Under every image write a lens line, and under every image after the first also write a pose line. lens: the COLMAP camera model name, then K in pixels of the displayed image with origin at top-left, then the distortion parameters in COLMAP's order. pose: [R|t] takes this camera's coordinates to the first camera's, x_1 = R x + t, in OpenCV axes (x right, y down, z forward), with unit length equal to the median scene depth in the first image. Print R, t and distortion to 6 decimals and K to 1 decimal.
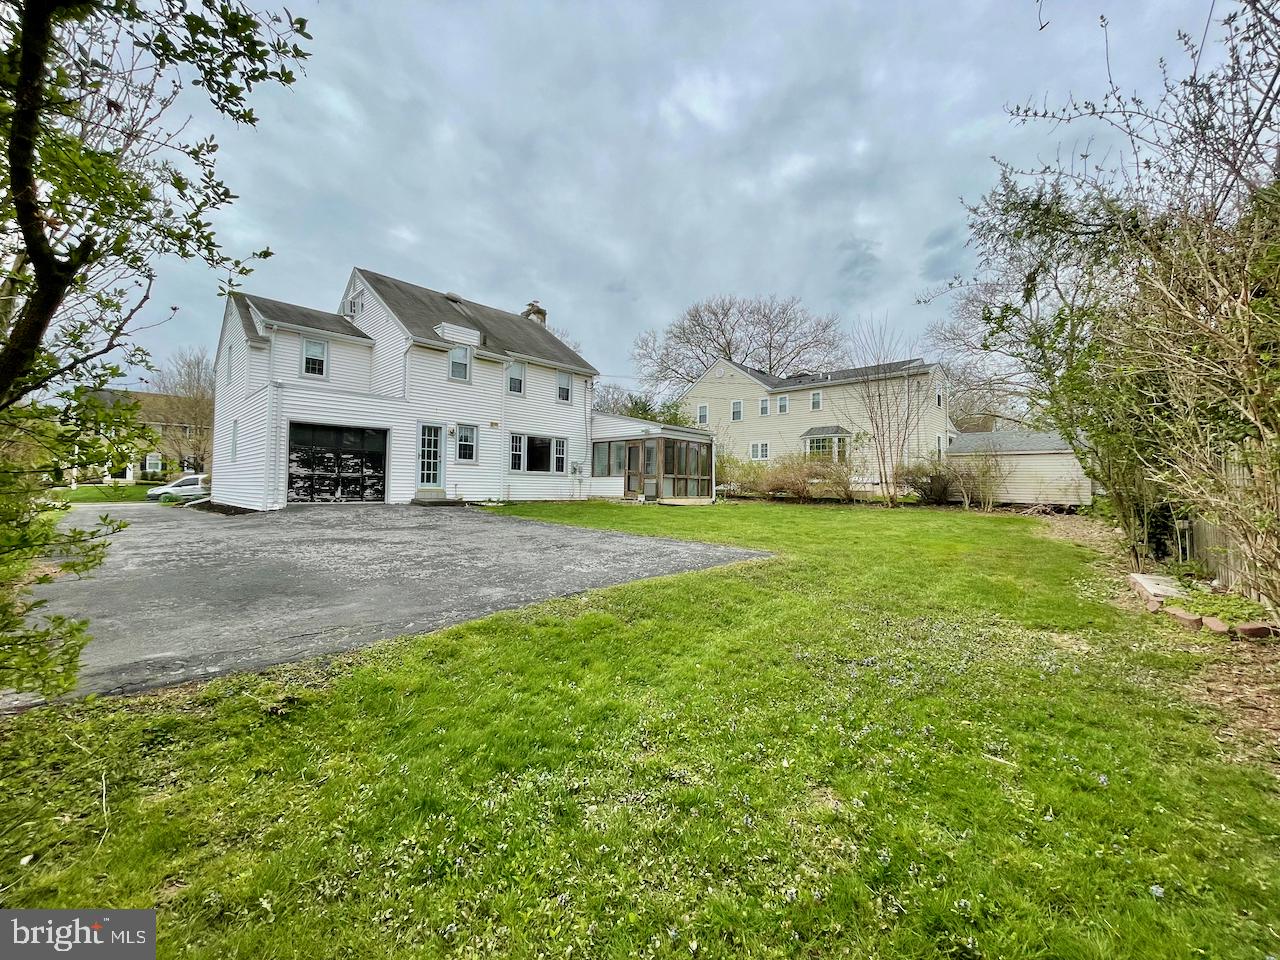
lens RADIAL K [[519.9, 0, 643.5], [0, 519.9, 476.9], [0, 0, 1]] dist [-0.007382, 0.002217]
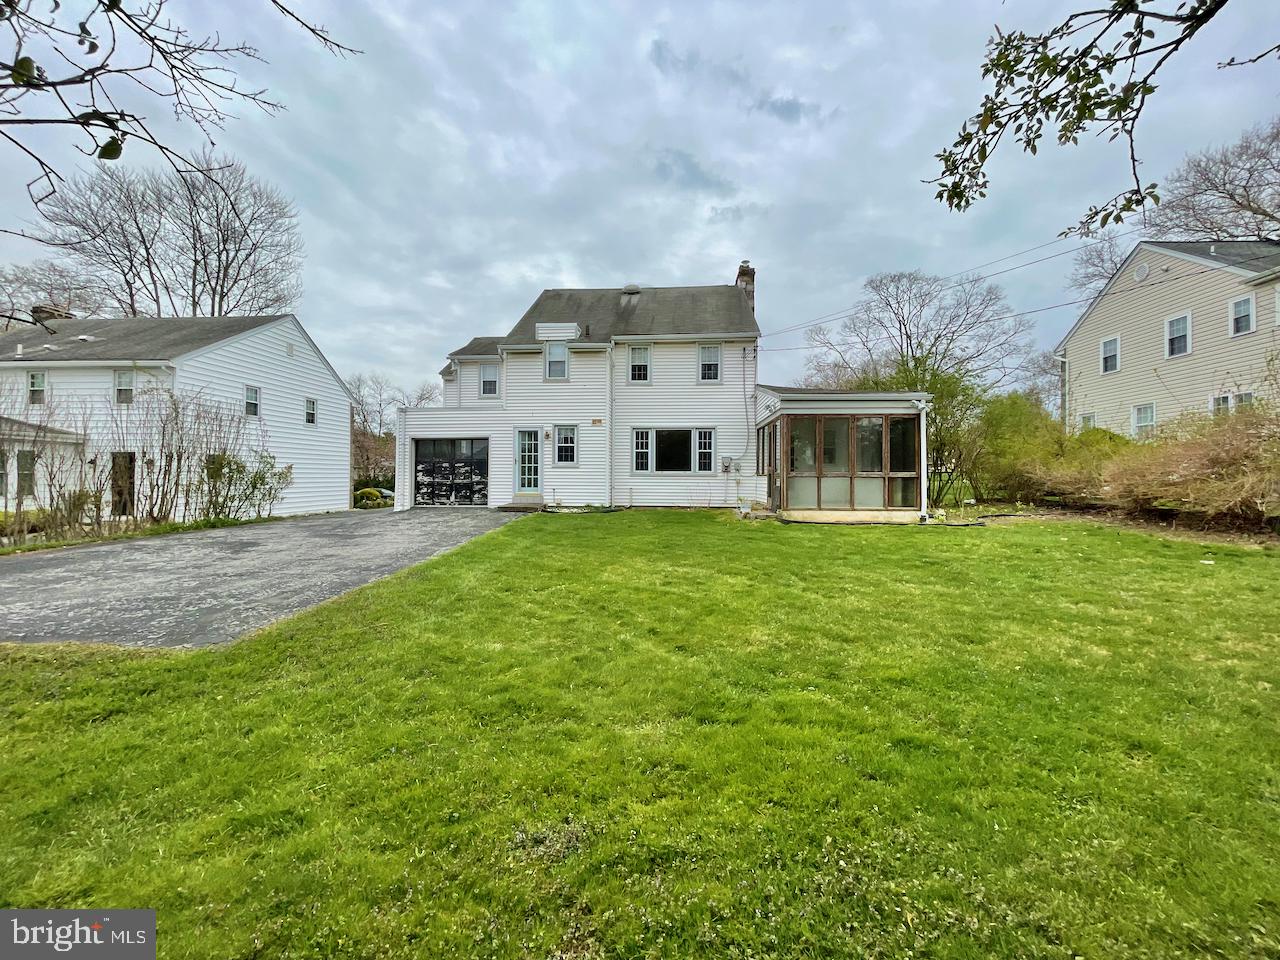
lens RADIAL K [[519.9, 0, 643.6], [0, 519.9, 477.9], [0, 0, 1]] dist [-0.007382, 0.002217]
pose [[0.620882, -0.012451, -0.783805, 0.478890], [0.024356, 0.999698, 0.003413, -0.004635], [0.783525, -0.021210, 0.620998, 0.518486]]
